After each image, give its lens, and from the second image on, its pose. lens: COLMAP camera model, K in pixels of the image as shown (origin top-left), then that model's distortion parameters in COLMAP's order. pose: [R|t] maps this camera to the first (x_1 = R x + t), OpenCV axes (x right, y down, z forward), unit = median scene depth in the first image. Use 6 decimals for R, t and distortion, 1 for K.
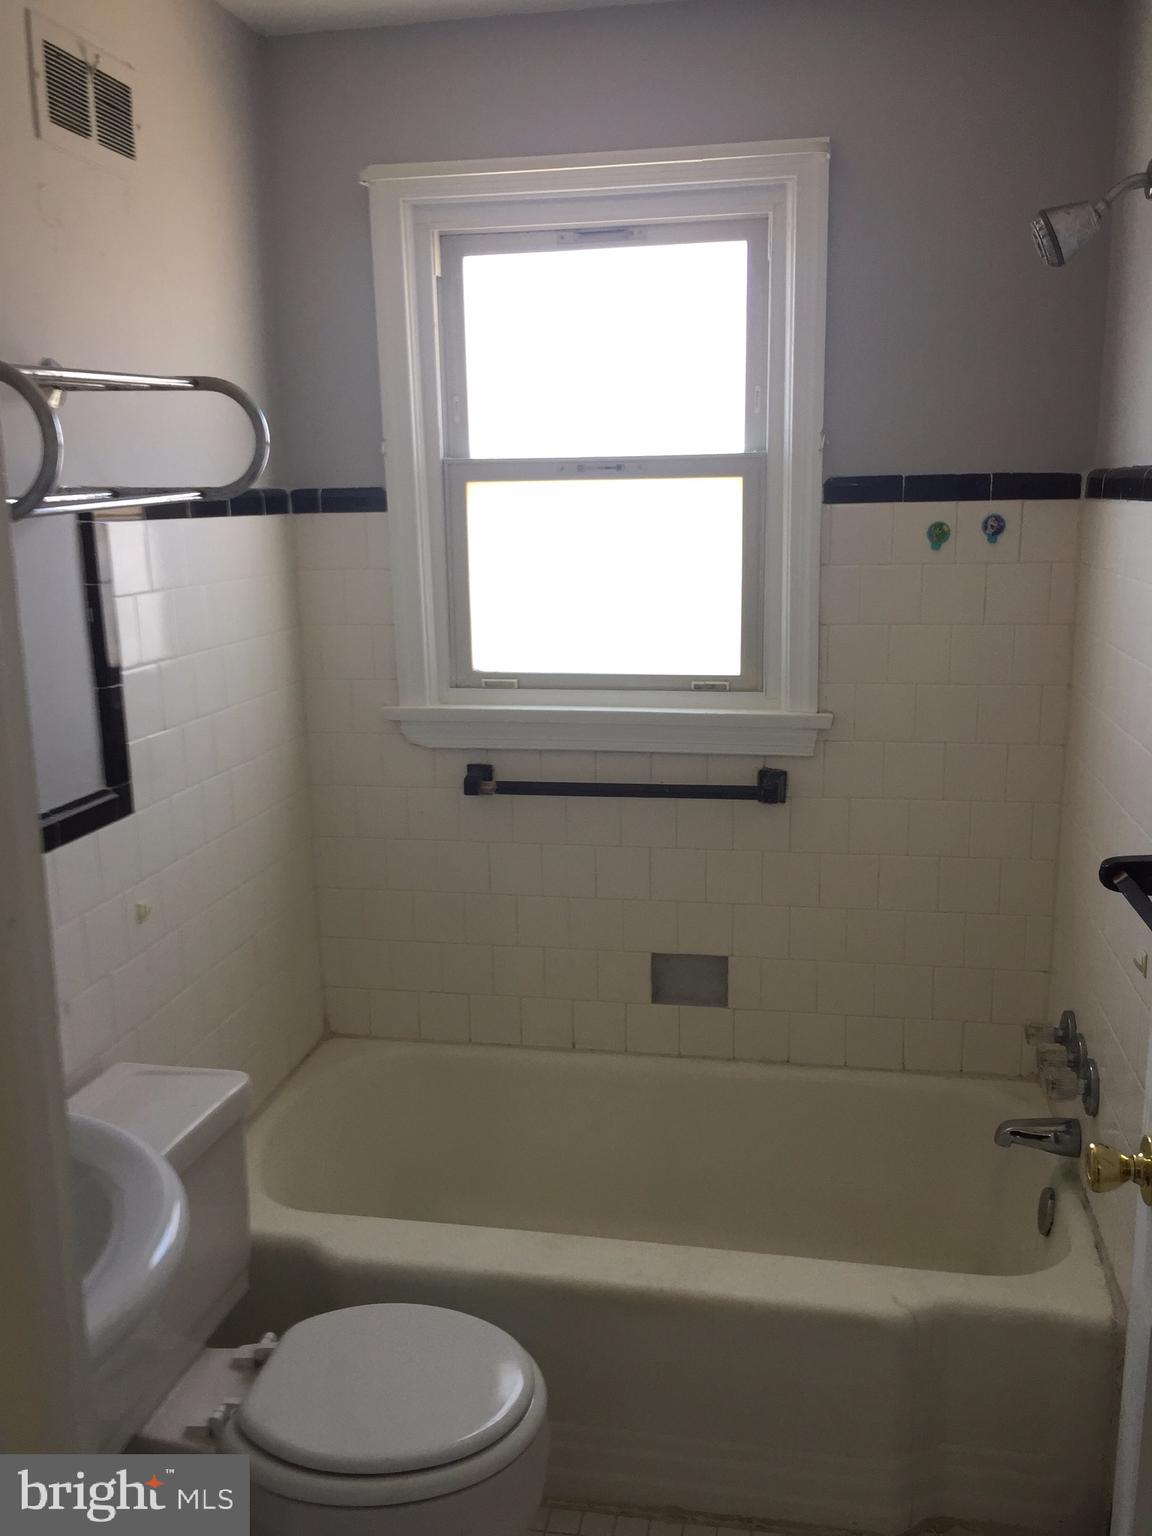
lens RADIAL K [[1382.3, 0, 576.0], [0, 1382.3, 768.0], [0, 0, 1]] dist [0.127171, -0.163301]
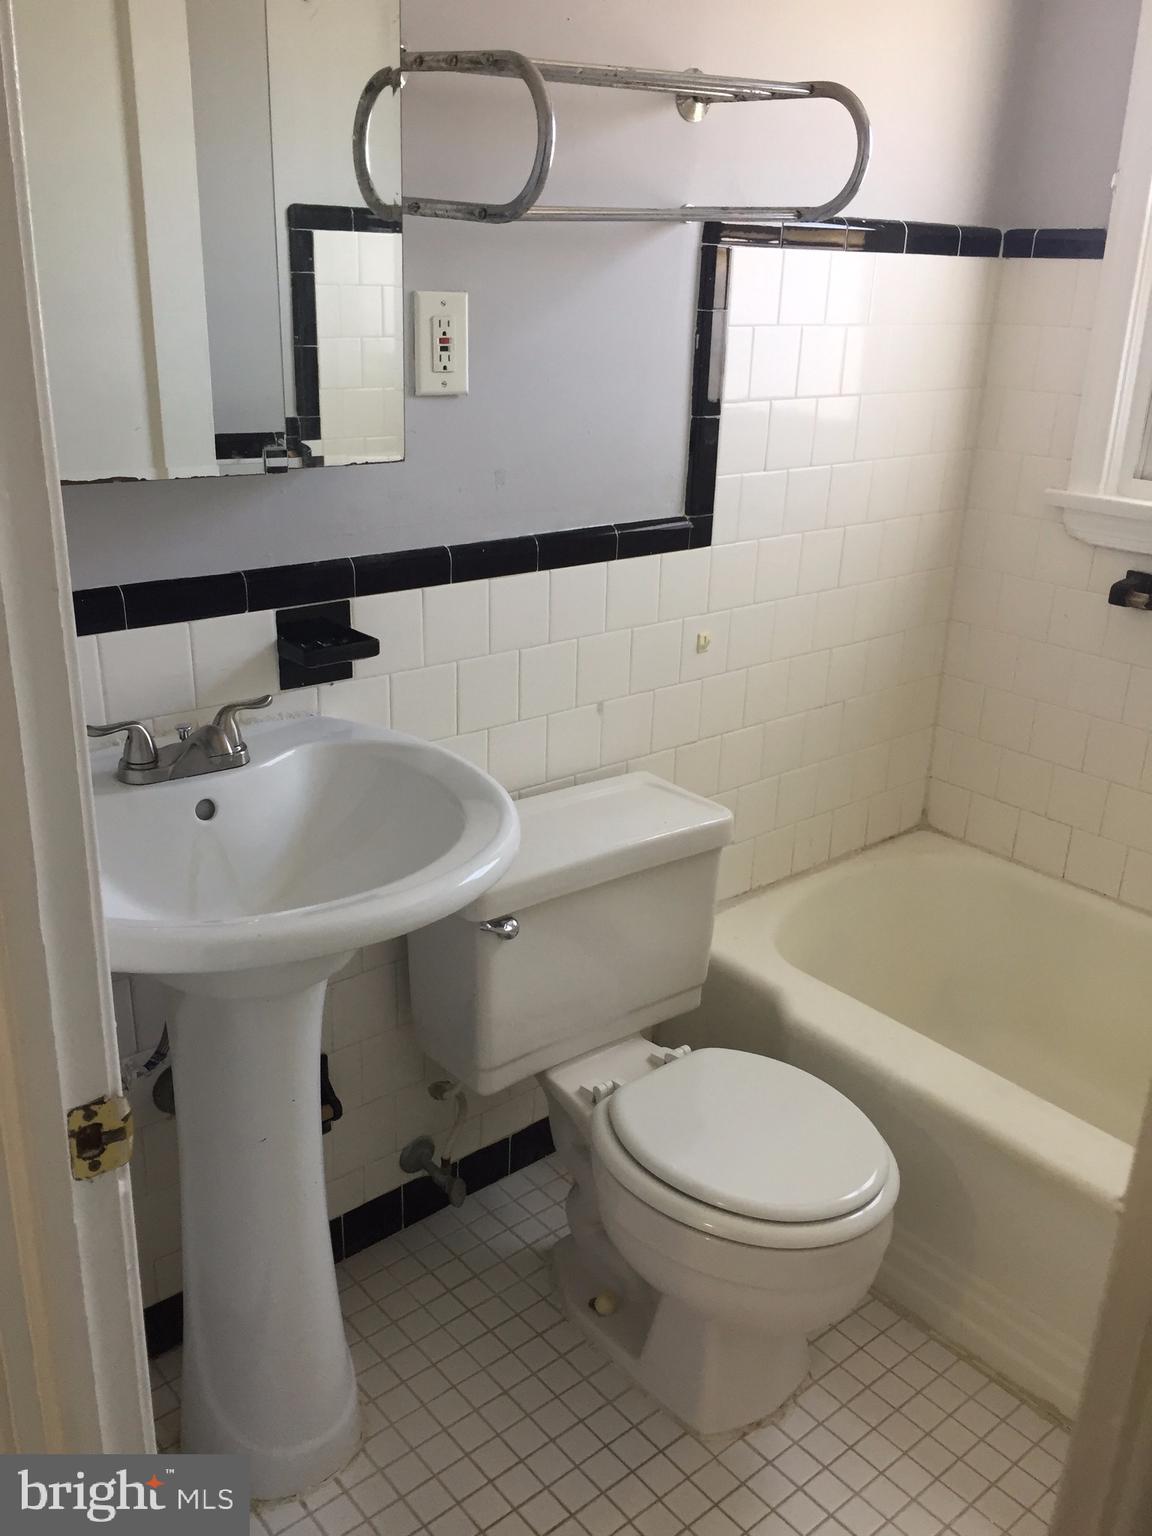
lens RADIAL K [[1382.3, 0, 576.0], [0, 1382.3, 768.0], [0, 0, 1]] dist [0.127171, -0.163301]
pose [[0.774541, 0.261100, -0.576118, 0.198042], [-0.177421, 0.963942, 0.198336, 0.003624], [0.607130, -0.051404, 0.792938, 0.094173]]
